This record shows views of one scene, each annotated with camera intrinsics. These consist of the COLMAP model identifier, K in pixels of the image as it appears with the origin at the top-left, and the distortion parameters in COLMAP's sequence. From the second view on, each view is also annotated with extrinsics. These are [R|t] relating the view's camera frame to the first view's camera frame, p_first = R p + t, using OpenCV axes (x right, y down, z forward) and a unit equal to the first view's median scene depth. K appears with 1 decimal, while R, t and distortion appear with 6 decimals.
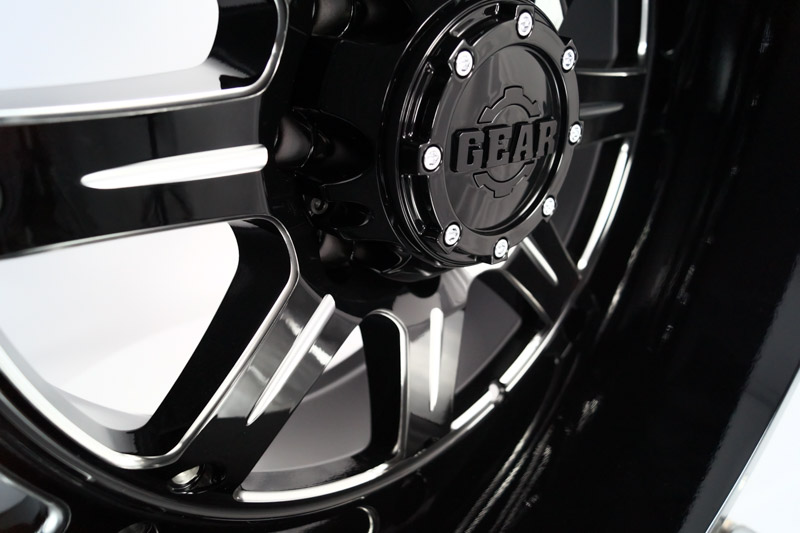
lens RADIAL K [[599.5, 0, 400.0], [0, 599.5, 266.5], [0, 0, 1]] dist [-0.005221, -0.002791]
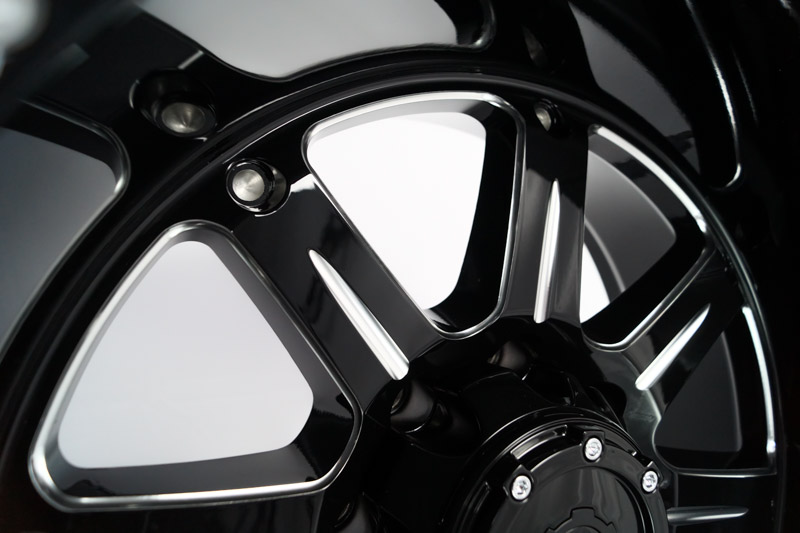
lens RADIAL K [[599.5, 0, 400.0], [0, 599.5, 266.5], [0, 0, 1]] dist [-0.005221, -0.002791]
pose [[0.957775, 0.062551, -0.280632, 0.147204], [-0.181432, 0.888667, -0.421134, -0.177265], [0.223046, 0.454267, 0.862492, -0.074090]]
